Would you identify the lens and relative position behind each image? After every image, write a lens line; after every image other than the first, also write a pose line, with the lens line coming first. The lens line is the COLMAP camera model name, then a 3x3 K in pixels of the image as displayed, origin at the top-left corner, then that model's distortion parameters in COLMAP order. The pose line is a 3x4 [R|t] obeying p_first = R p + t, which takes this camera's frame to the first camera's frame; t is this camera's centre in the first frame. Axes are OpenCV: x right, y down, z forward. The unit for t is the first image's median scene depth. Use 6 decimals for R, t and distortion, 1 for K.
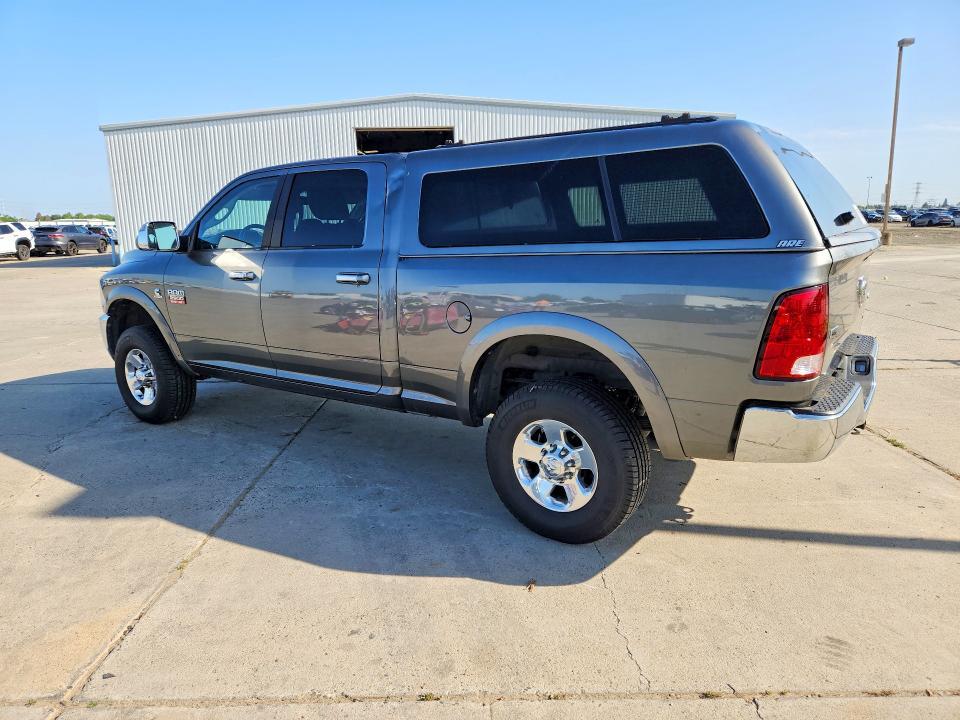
lens RADIAL K [[682.6, 0, 480.0], [0, 682.6, 360.0], [0, 0, 1]] dist [0.021500, -0.000235]
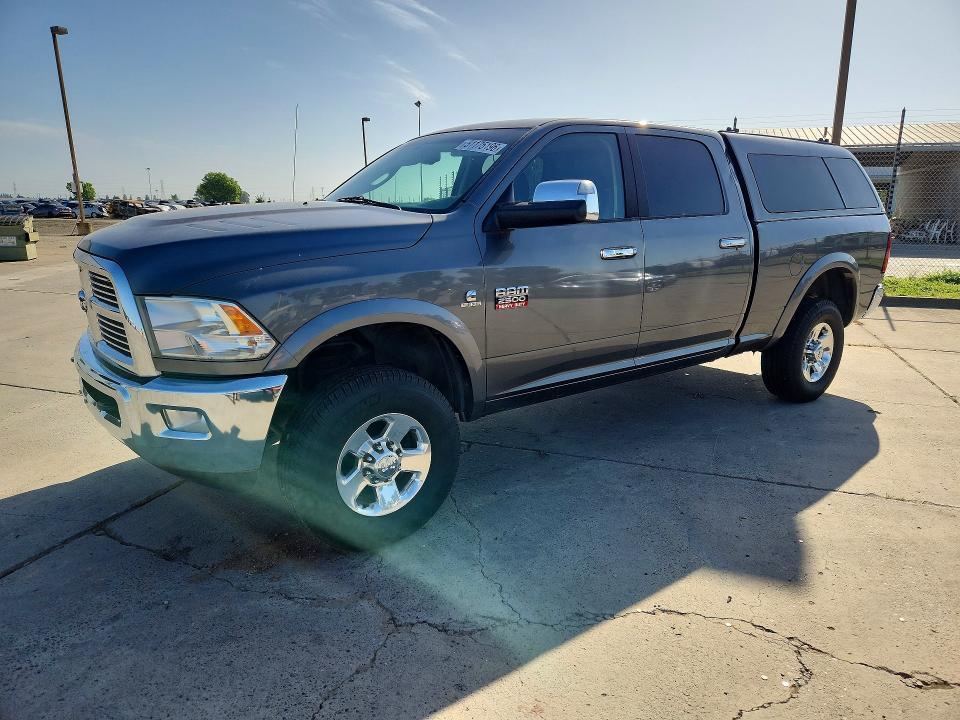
lens RADIAL K [[681.1, 0, 481.5], [0, 681.1, 347.2], [0, 0, 1]] dist [0.048671, 0.000333]
pose [[0.281396, -0.175206, 0.943461, -1.193066], [0.185985, 0.974505, 0.125499, -0.149110], [-0.941396, 0.140155, 0.306808, 0.918757]]
